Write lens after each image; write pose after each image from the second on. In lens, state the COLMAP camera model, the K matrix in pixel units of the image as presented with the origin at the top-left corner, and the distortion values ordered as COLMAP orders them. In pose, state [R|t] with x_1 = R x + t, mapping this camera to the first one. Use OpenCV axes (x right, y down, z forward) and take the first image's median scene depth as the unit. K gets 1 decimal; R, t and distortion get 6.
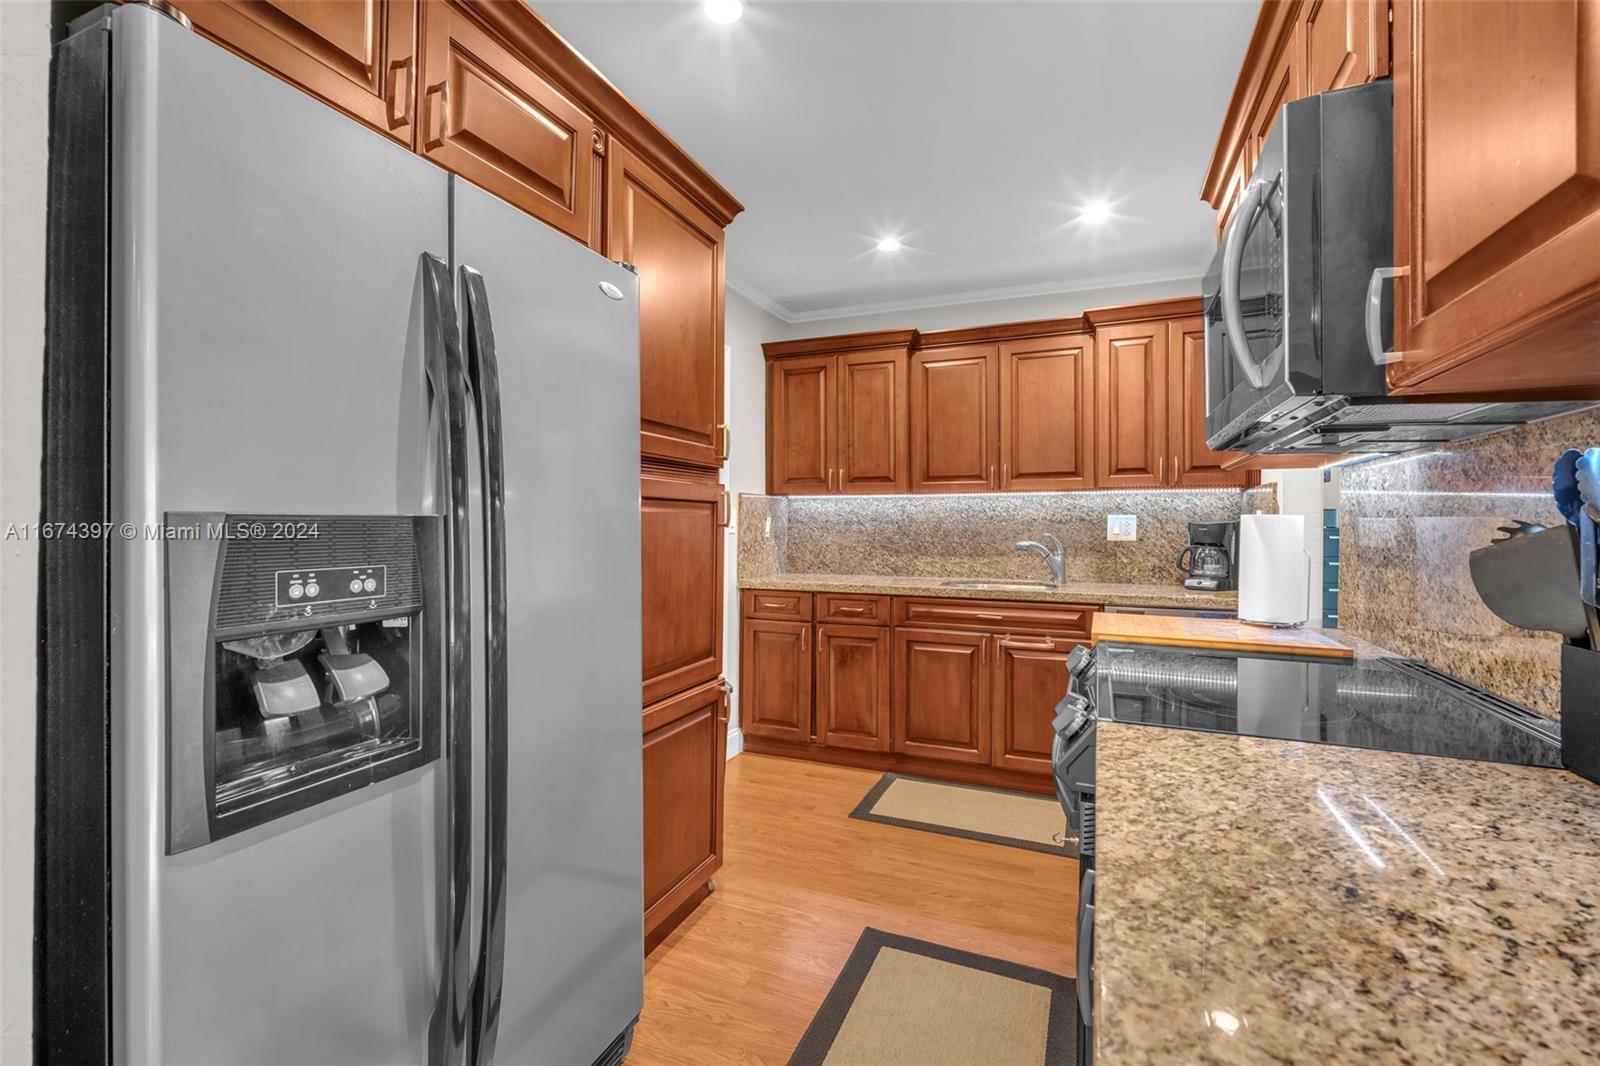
lens RADIAL K [[701.9, 0, 778.4], [0, 701.9, 523.2], [0, 0, 1]] dist [-0.011884, 0.003613]
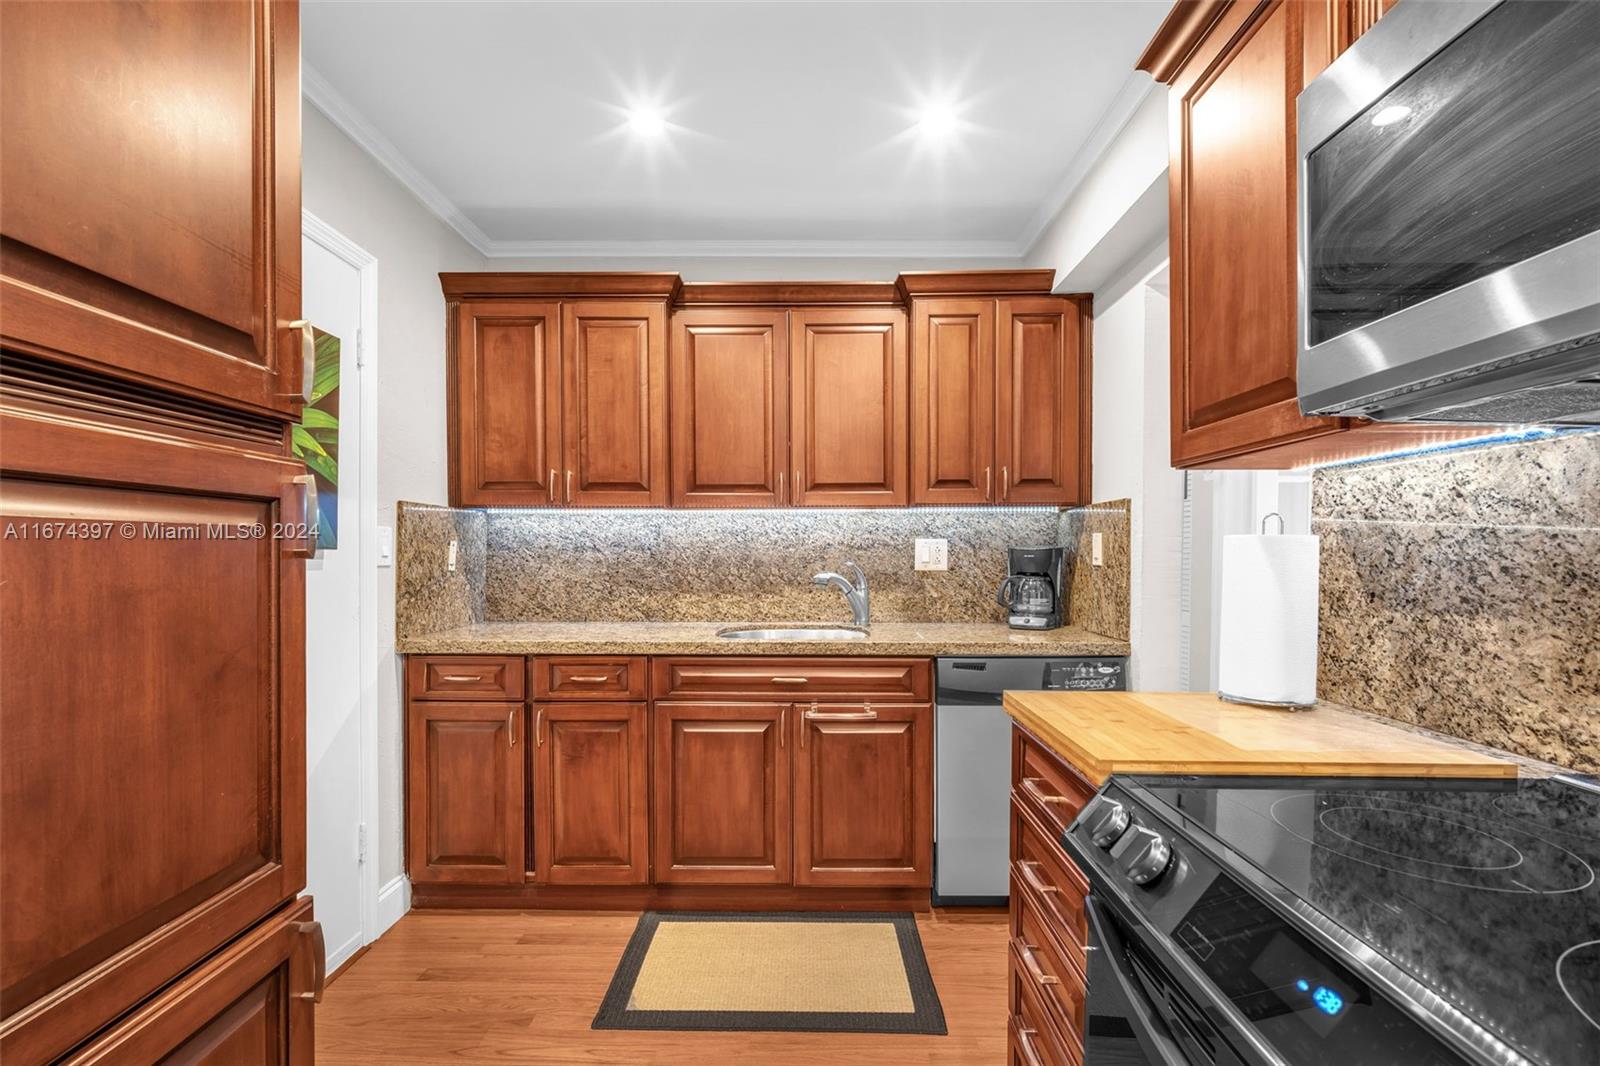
lens RADIAL K [[701.9, 0, 799.9], [0, 701.9, 563.2], [0, 0, 1]] dist [-0.011884, 0.003613]
pose [[0.913679, -0.009459, 0.406326, 0.021875], [0.001774, 0.999812, 0.019286, 0.000583], [-0.406432, -0.016900, 0.913525, 0.371508]]
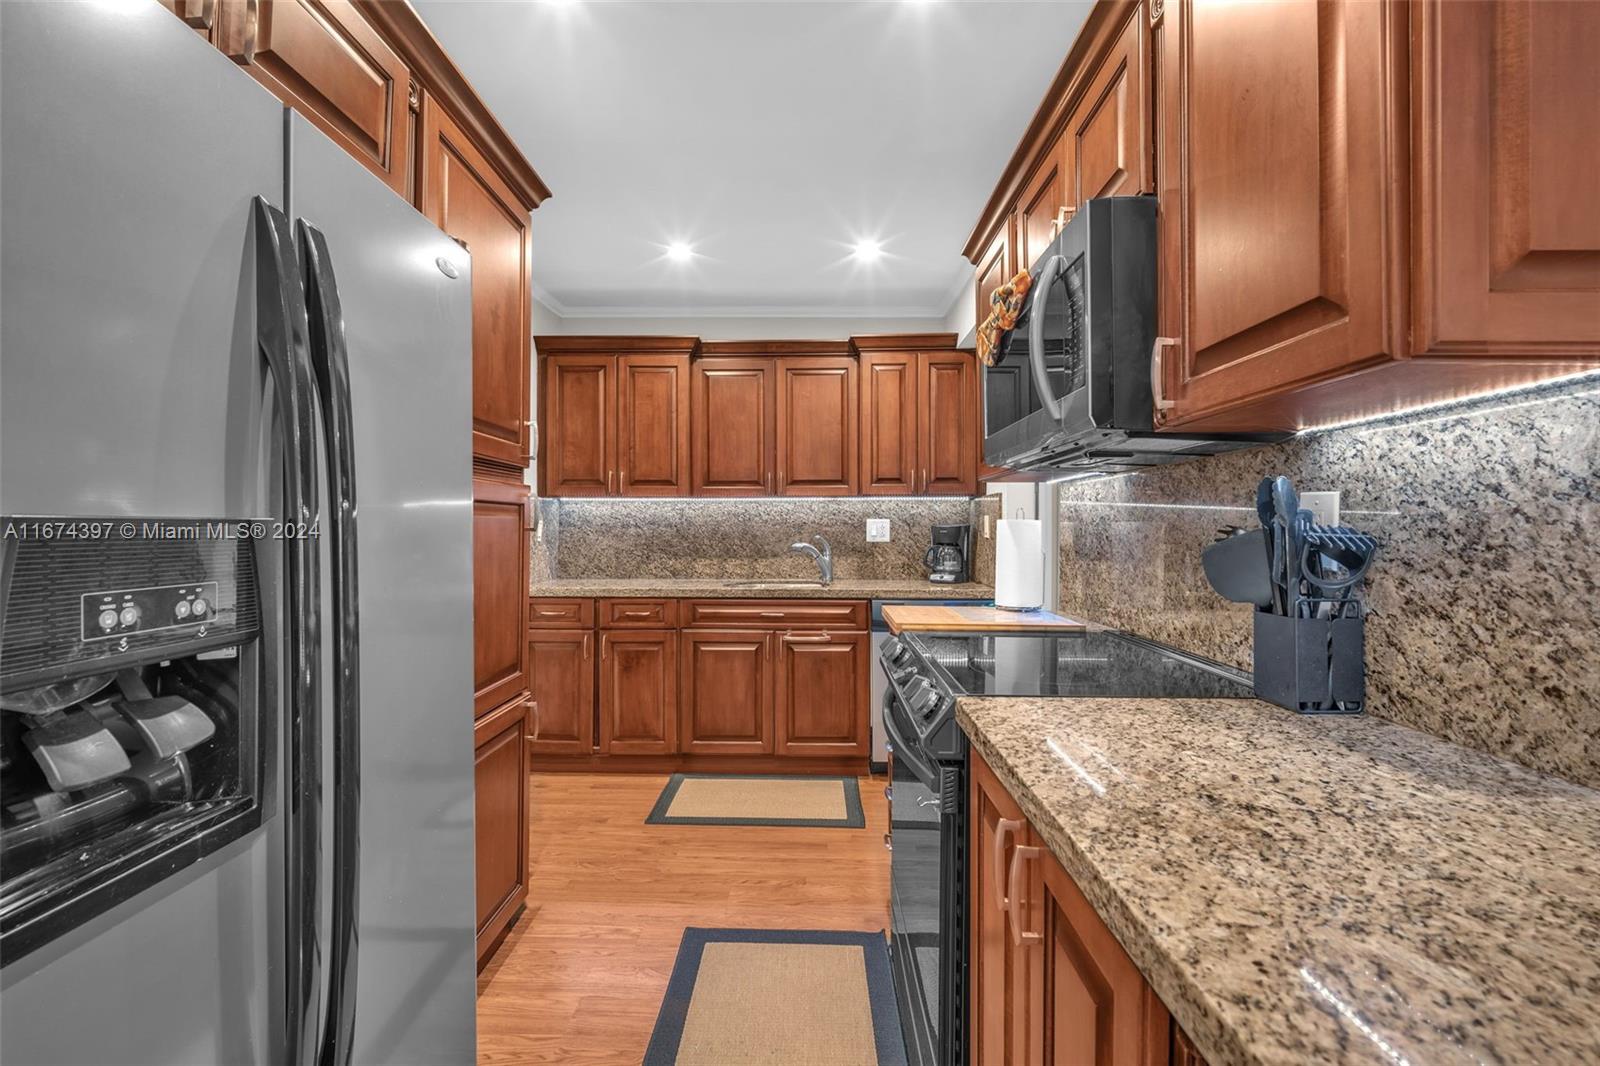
lens RADIAL K [[701.9, 0, 783.9], [0, 701.9, 521.5], [0, 0, 1]] dist [-0.011884, 0.003613]
pose [[0.927014, 0.001520, 0.375024, -0.089381], [0.000847, 0.999981, -0.006146, -0.001106], [-0.375026, 0.006015, 0.926995, 0.007107]]
